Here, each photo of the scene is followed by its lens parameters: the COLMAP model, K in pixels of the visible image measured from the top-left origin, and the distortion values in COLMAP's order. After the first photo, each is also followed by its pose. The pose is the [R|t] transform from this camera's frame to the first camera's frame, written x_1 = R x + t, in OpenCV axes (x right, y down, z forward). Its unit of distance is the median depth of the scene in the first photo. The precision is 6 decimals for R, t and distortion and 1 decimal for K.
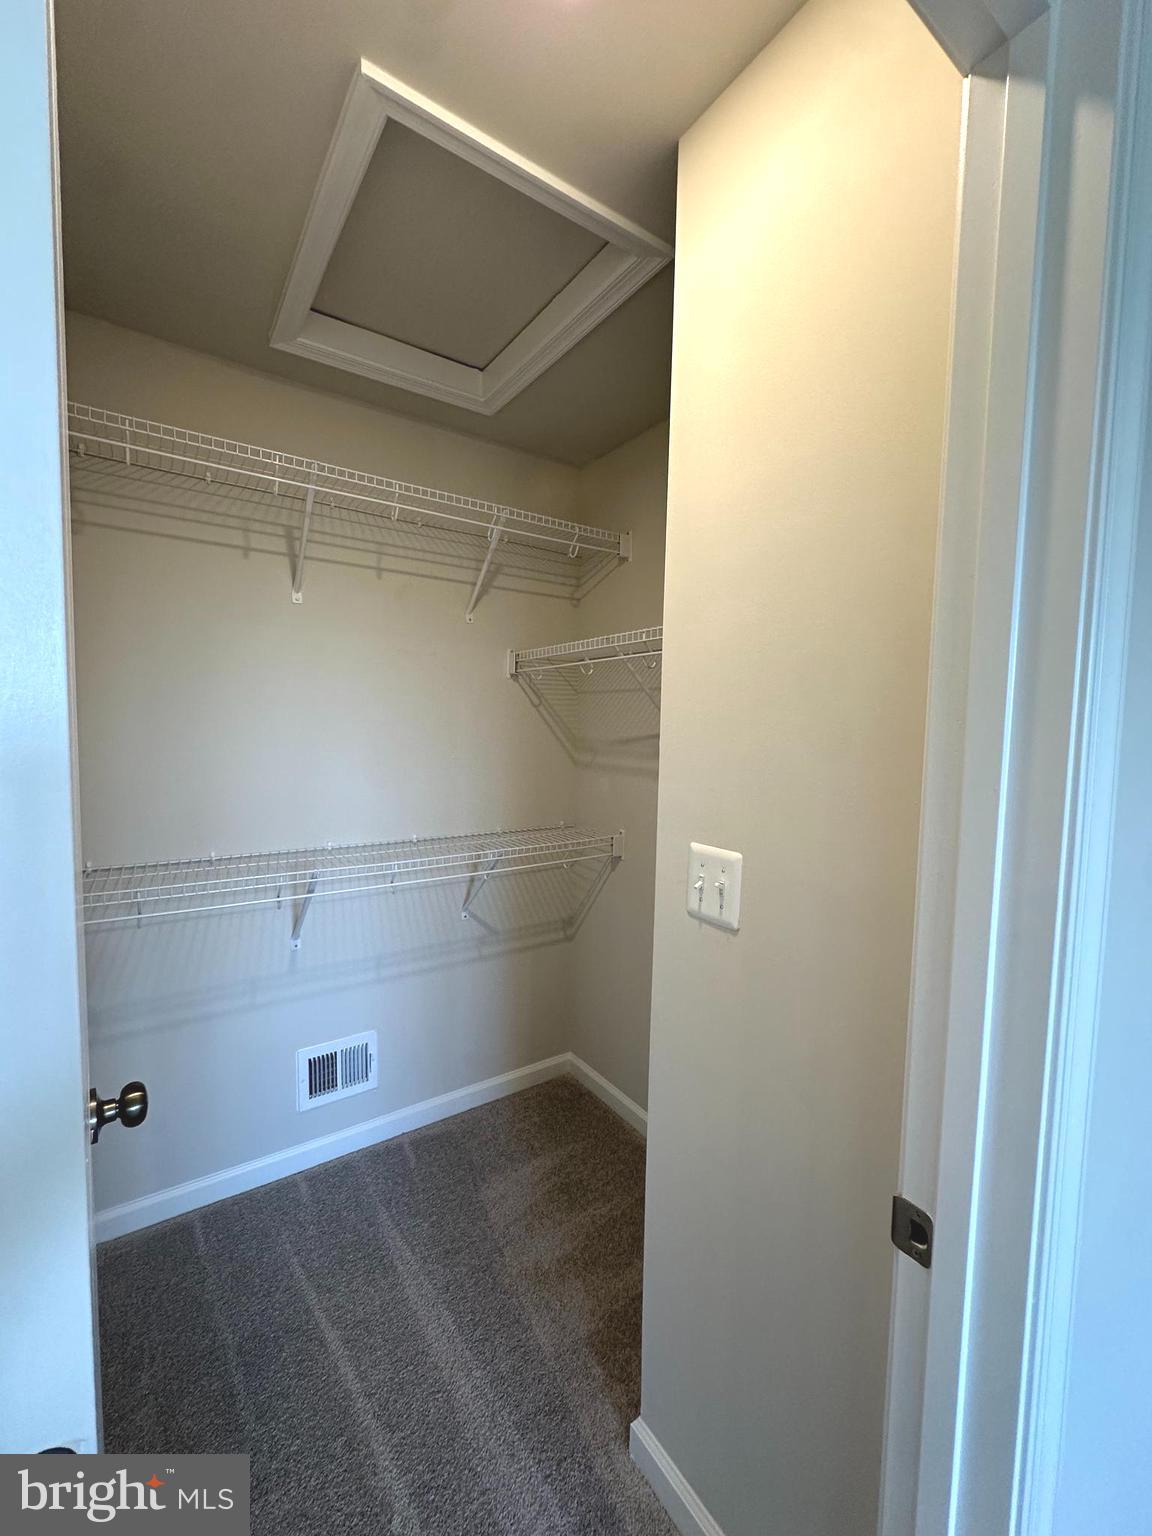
lens RADIAL K [[616.4, 0, 578.6], [0, 616.4, 767.5], [0, 0, 1]] dist [-0.002487, -0.000059]
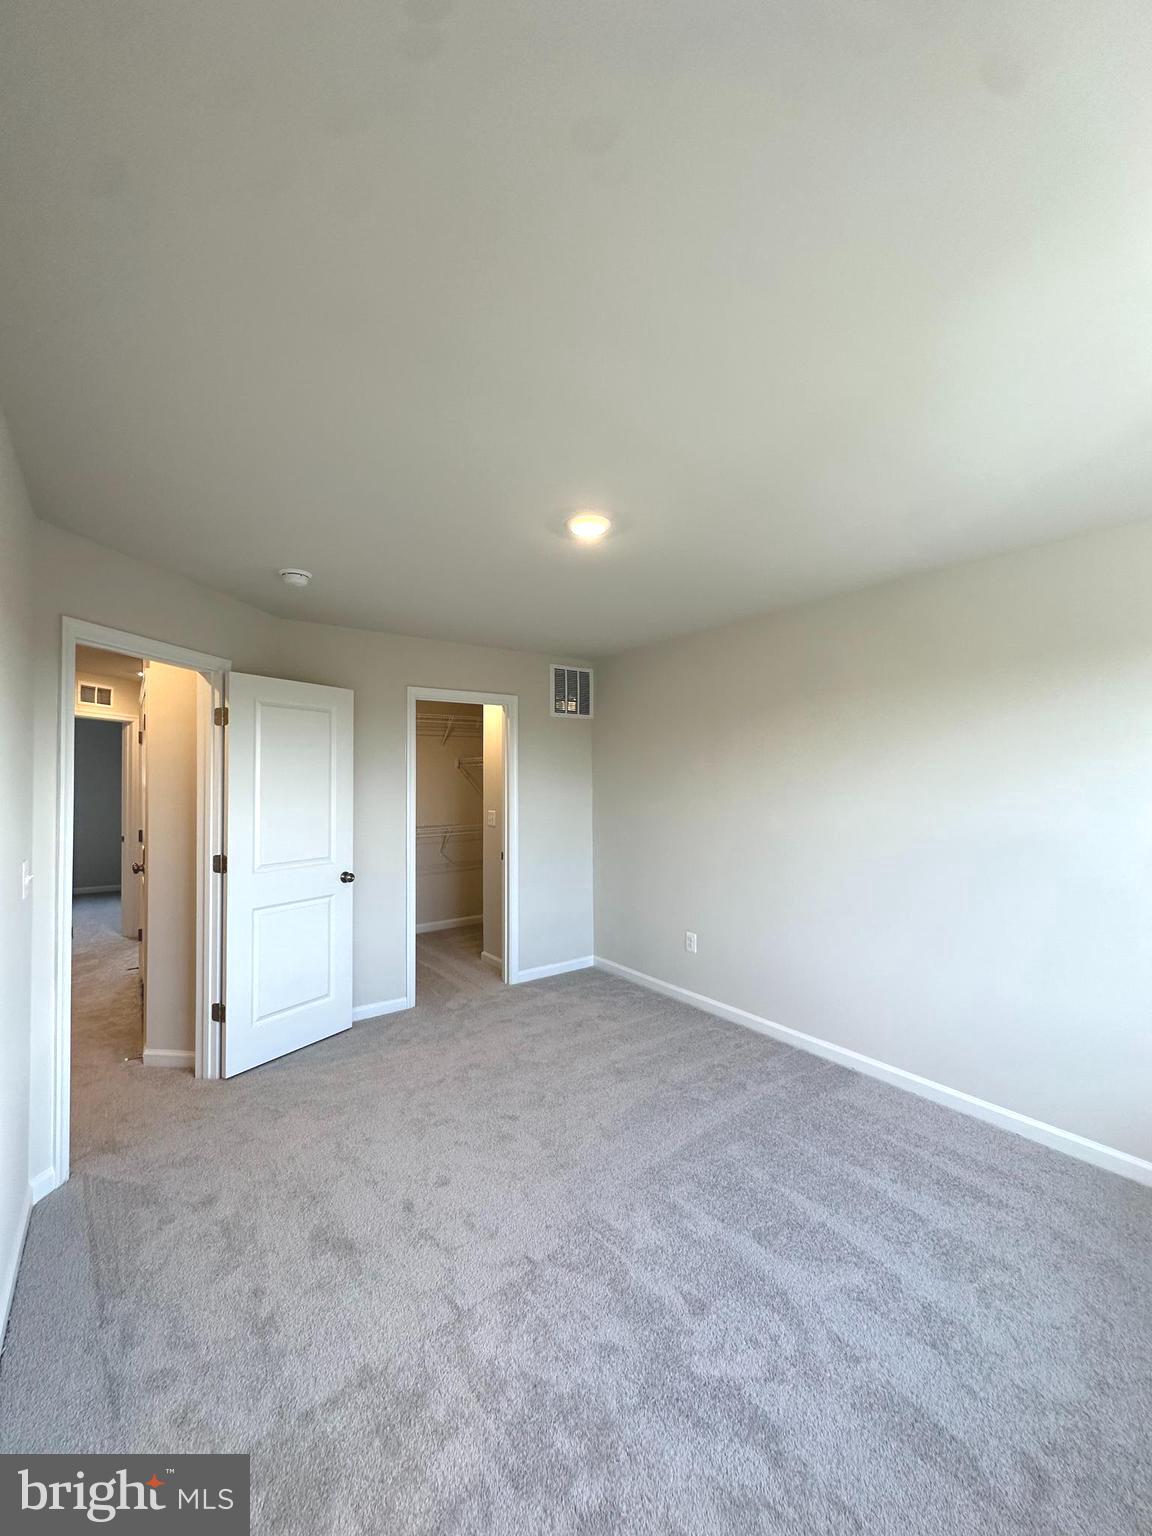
lens RADIAL K [[616.4, 0, 578.6], [0, 616.4, 767.5], [0, 0, 1]] dist [-0.002487, -0.000059]
pose [[0.999173, -0.022513, 0.033868, 0.396287], [0.025288, 0.996157, -0.083858, 0.113472], [-0.031850, 0.084645, 0.995902, -2.065019]]
